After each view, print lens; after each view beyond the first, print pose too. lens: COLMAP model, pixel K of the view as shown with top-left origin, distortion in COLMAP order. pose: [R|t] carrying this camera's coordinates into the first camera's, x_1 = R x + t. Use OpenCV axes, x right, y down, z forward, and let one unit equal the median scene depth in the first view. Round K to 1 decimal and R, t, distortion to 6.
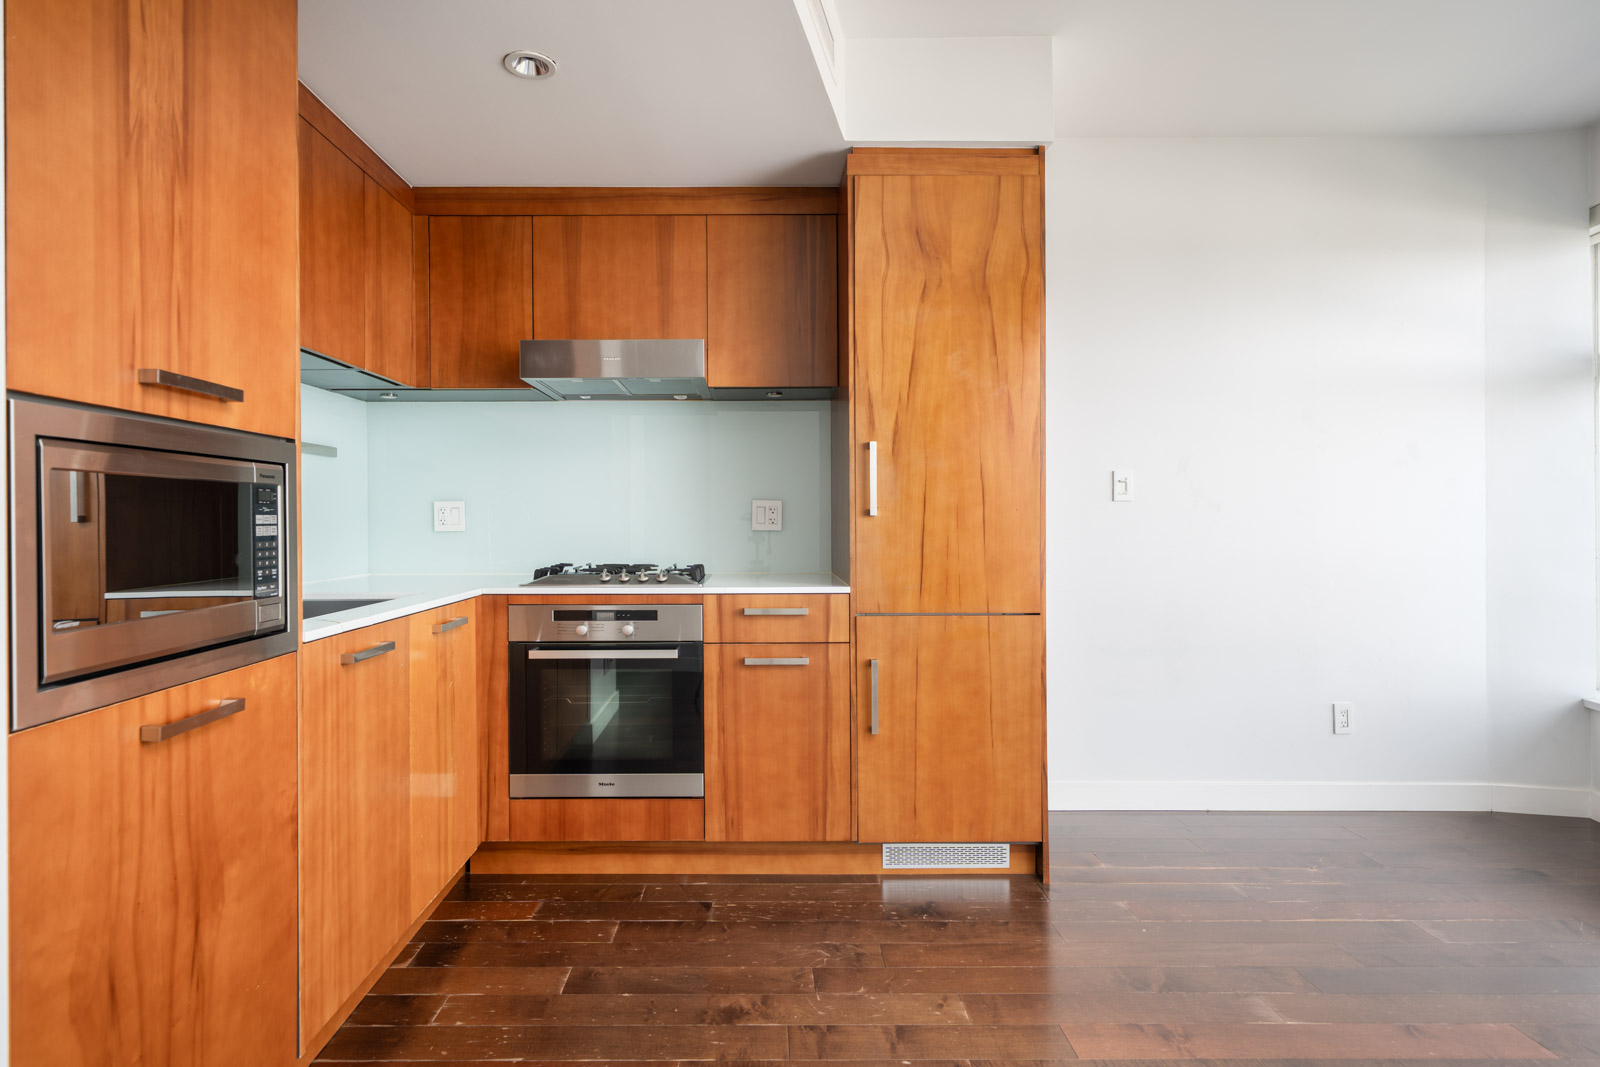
lens RADIAL K [[845.2, 0, 761.2], [0, 845.2, 524.1], [0, 0, 1]] dist [0.005482, 0.000869]
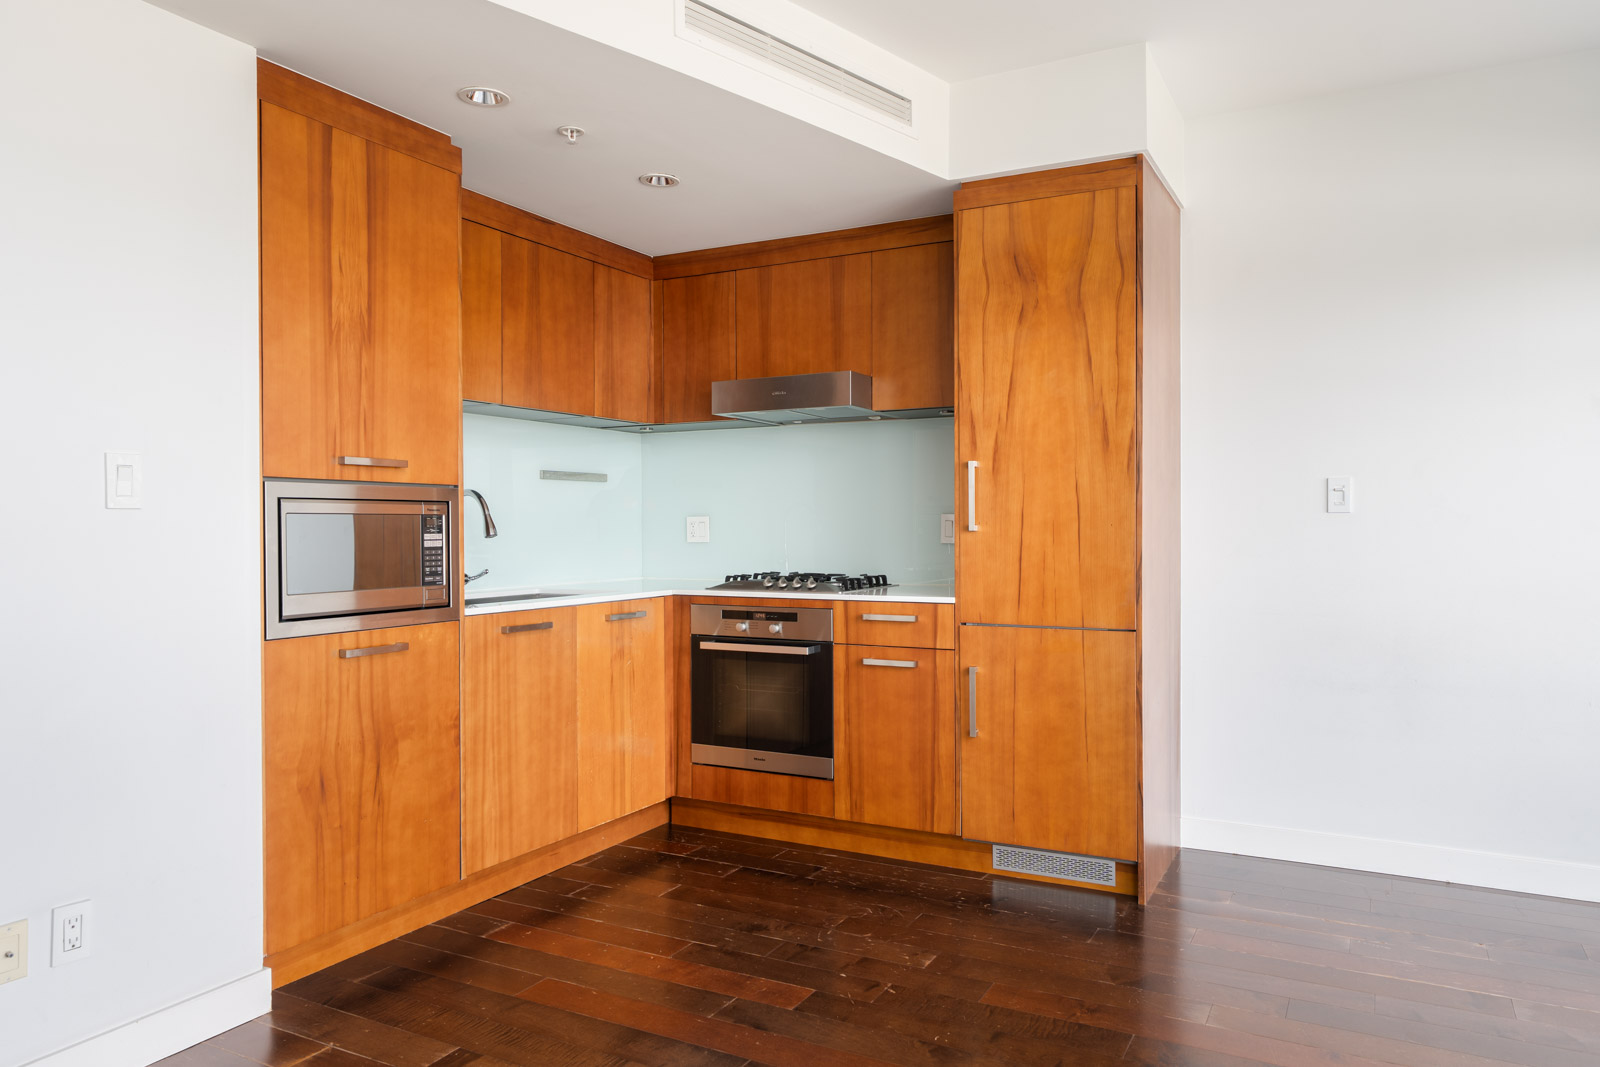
lens RADIAL K [[1060.8, 0, 846.0], [0, 1060.8, 537.3], [0, 0, 1]] dist [0.000074, -0.000462]
pose [[0.890627, 0.004576, -0.454711, 0.591471], [-0.001502, 0.999974, 0.007120, -0.011044], [0.454732, -0.005658, 0.890611, -0.253768]]
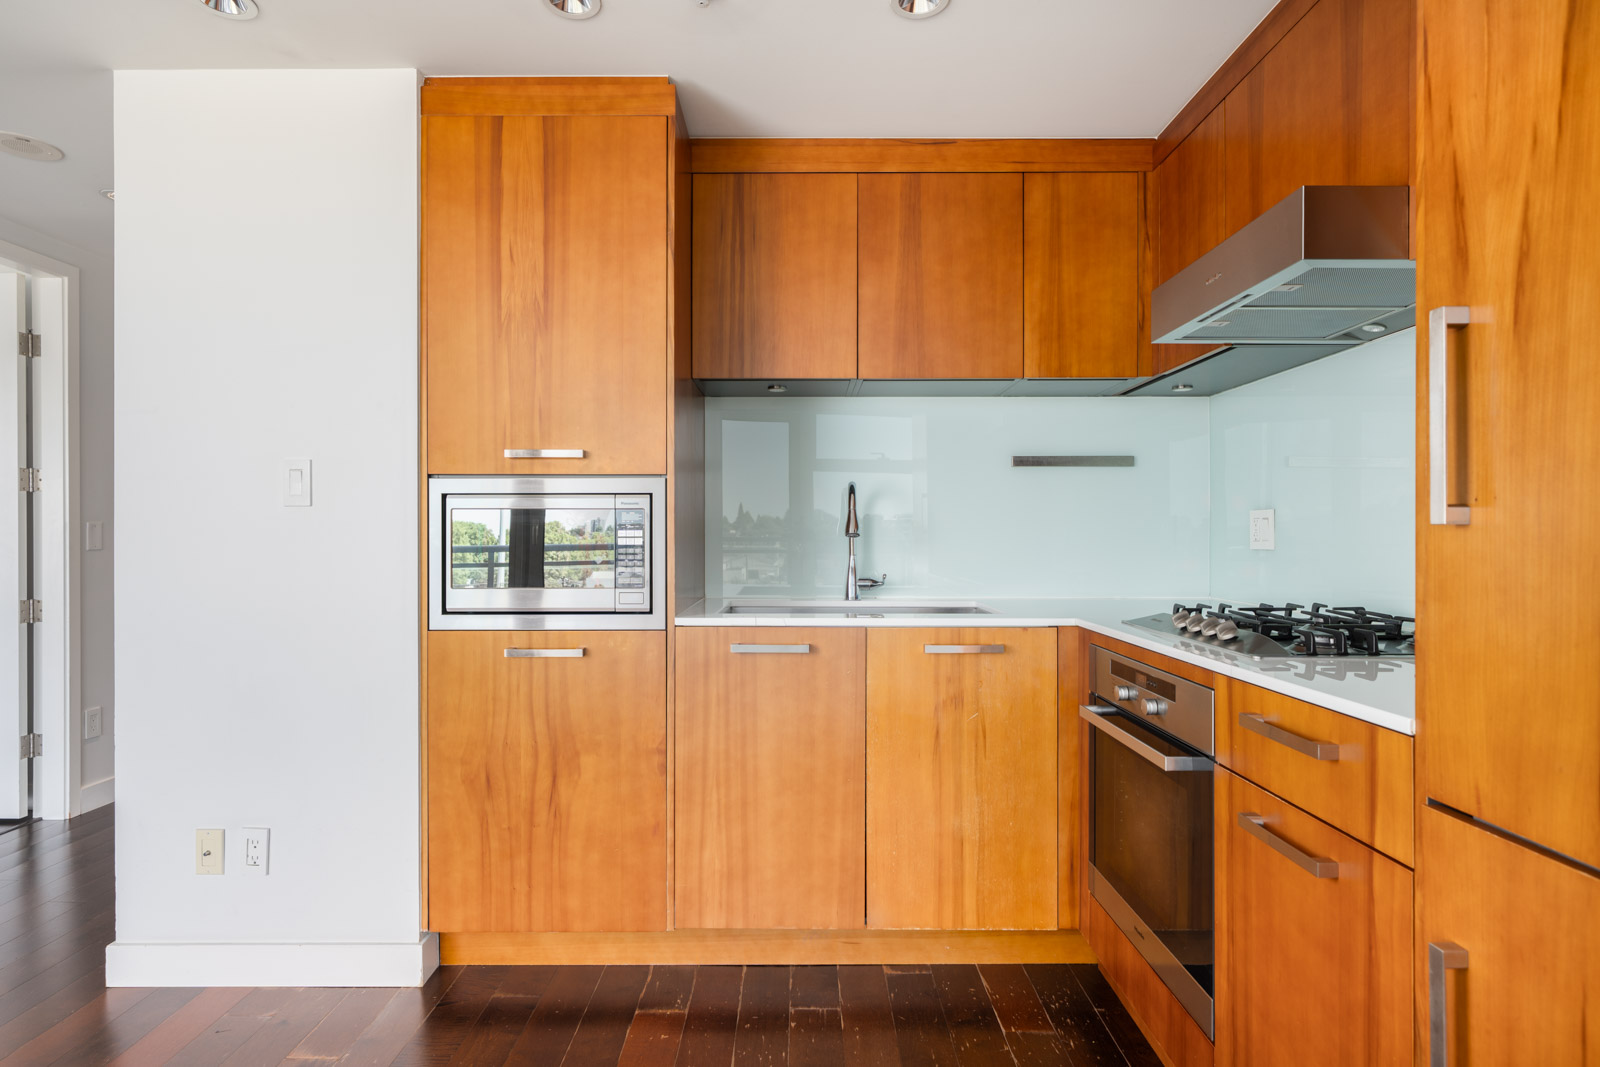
lens RADIAL K [[824.3, 0, 796.6], [0, 824.3, 535.3], [0, 0, 1]] dist [-0.000601, -0.000321]
pose [[-0.006219, 0.004762, -0.999969, 0.464654], [-0.005311, 0.999974, 0.004795, -0.005749], [0.999967, 0.005340, -0.006193, 0.734142]]
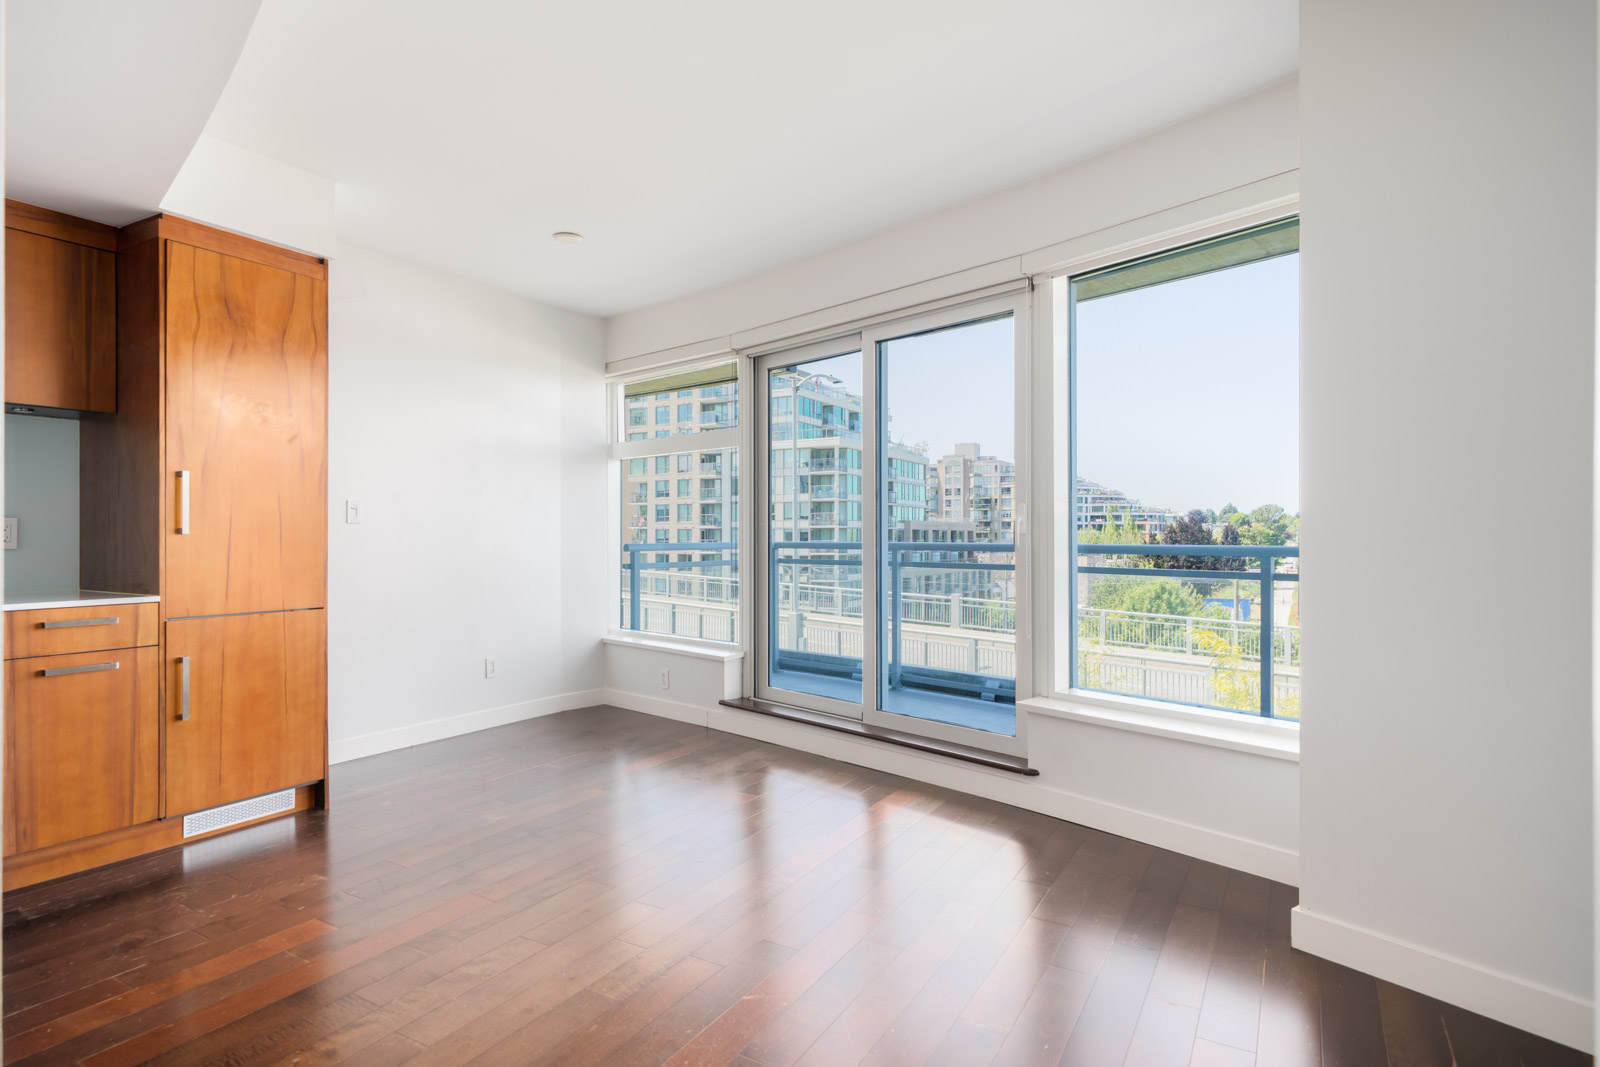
lens RADIAL K [[845.2, 0, 761.2], [0, 845.2, 524.1], [0, 0, 1]] dist [0.005482, 0.000869]
pose [[0.555070, 0.010313, 0.831740, -0.399130], [0.004020, 0.999878, -0.015080, -0.002614], [-0.831794, 0.011714, 0.554961, -0.316405]]
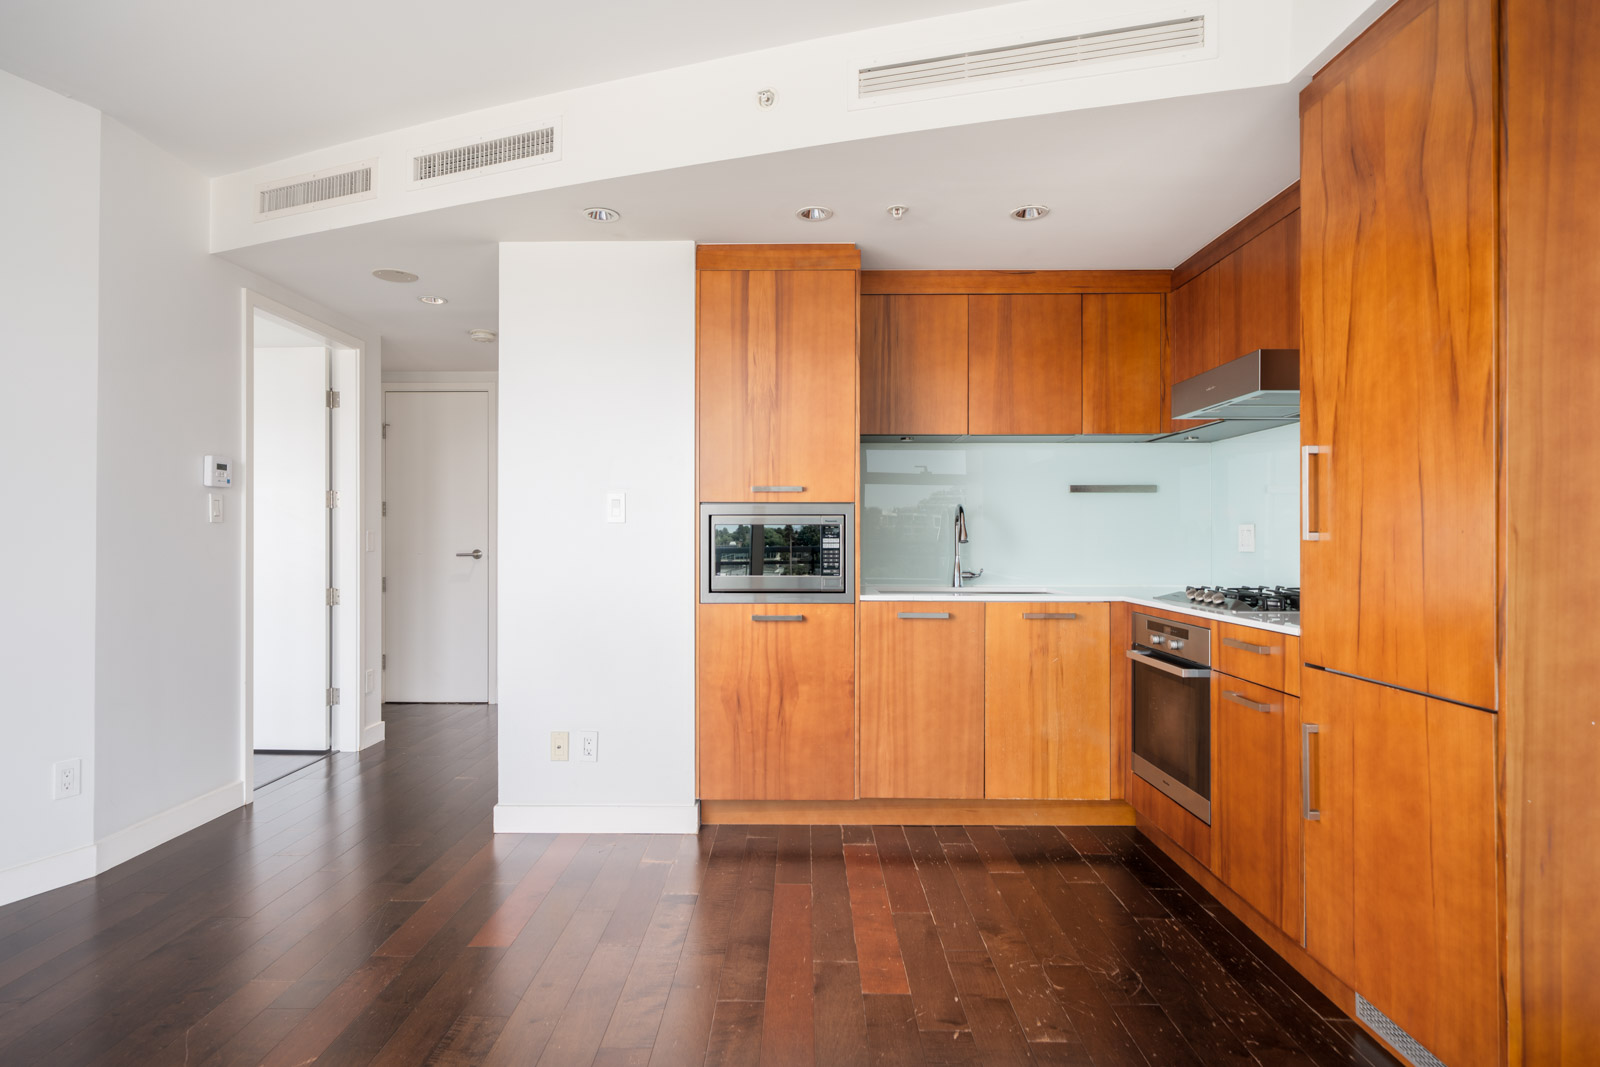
lens RADIAL K [[830.2, 0, 787.2], [0, 830.2, 533.9], [0, 0, 1]] dist [-0.000678, 0.000093]
pose [[-0.020000, -0.000170, -0.999800, 0.906154], [-0.006095, 0.999981, -0.000048, -0.012505], [0.999781, 0.006093, -0.020000, 0.527633]]
